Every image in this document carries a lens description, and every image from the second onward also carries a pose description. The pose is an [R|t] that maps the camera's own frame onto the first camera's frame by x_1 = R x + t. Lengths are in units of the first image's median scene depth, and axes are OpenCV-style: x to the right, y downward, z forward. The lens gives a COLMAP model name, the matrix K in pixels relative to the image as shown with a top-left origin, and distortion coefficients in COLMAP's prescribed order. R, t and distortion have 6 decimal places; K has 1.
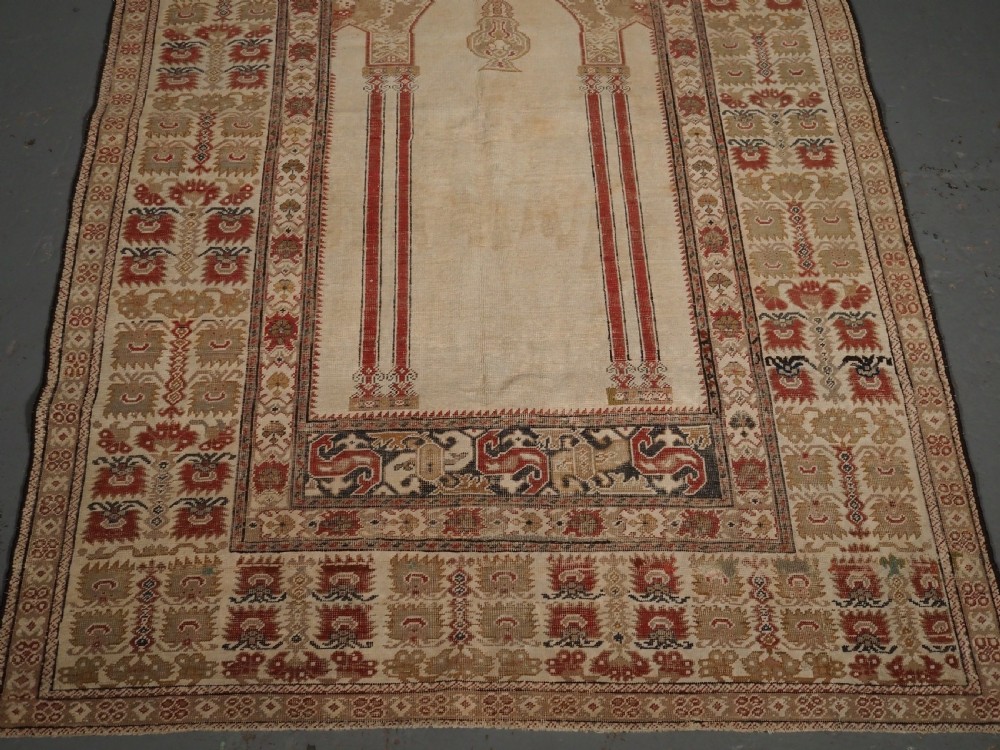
lens RADIAL K [[1001.9, 0, 499.8], [0, 1001.9, 377.4], [0, 0, 1]] dist [-0.020485, 0.000000]
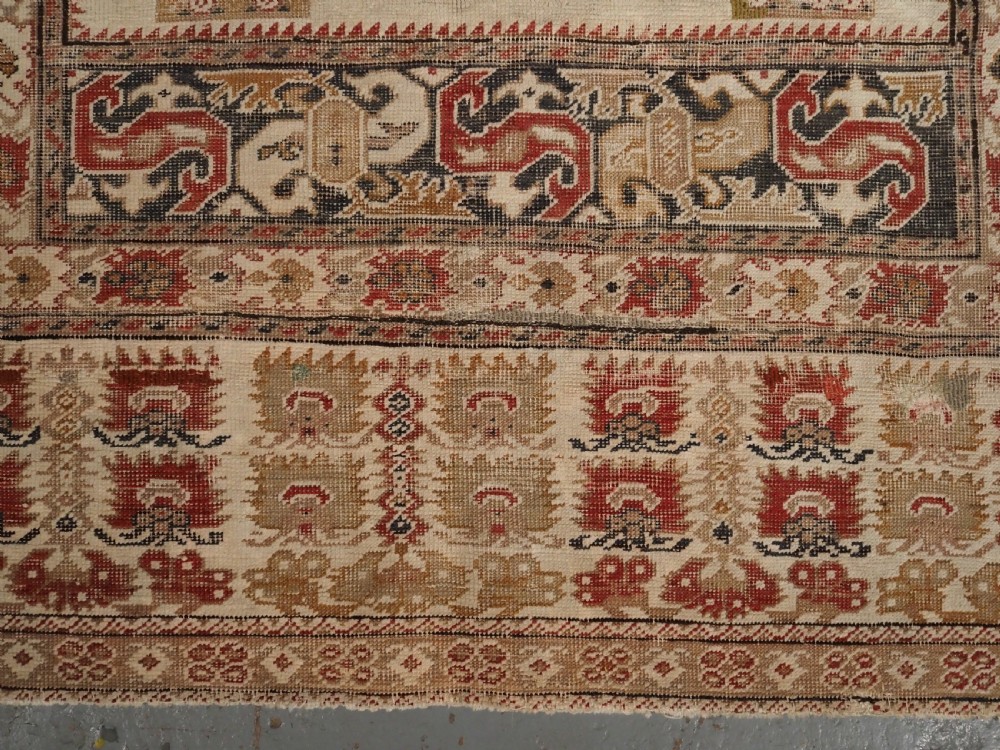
lens RADIAL K [[1001.9, 0, 493.2], [0, 1001.9, 367.4], [0, 0, 1]] dist [-0.020485, 0.000000]
pose [[0.999699, 0.017075, 0.017642, -0.003885], [-0.022959, 0.904729, 0.425368, -0.018604], [-0.008698, -0.425645, 0.904848, 0.530837]]
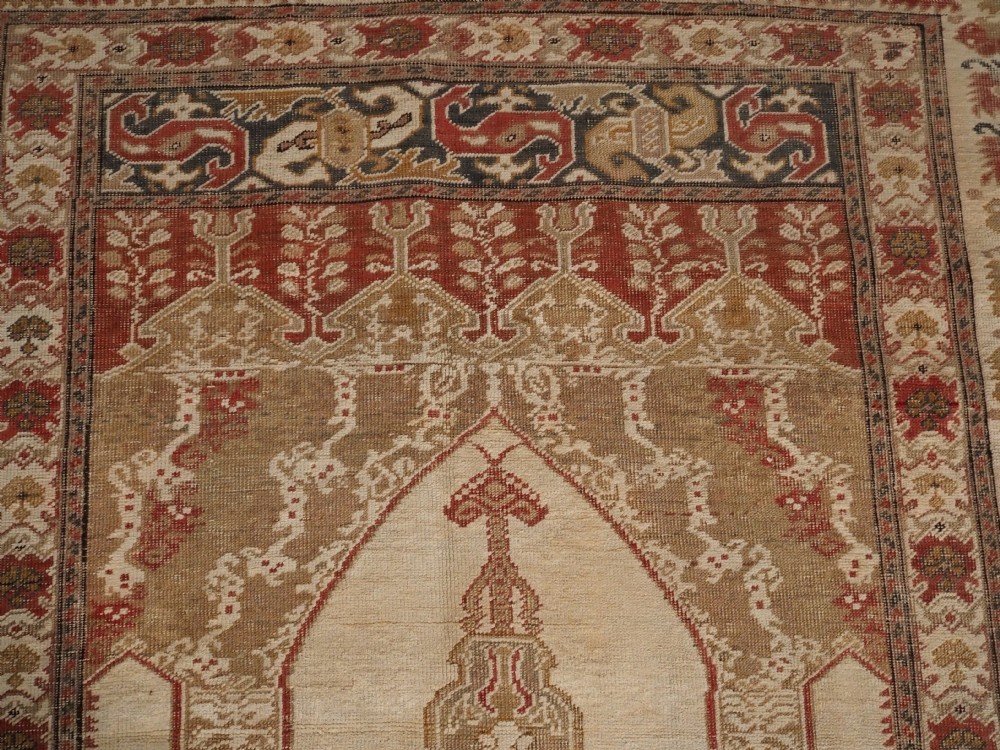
lens RADIAL K [[1001.9, 0, 502.3], [0, 1001.9, 372.8], [0, 0, 1]] dist [-0.020485, 0.000000]
pose [[0.999911, 0.009301, 0.009559, -0.008682], [-0.011657, 0.957685, 0.287584, -0.728777], [-0.006479, -0.287670, 0.957708, 0.820486]]
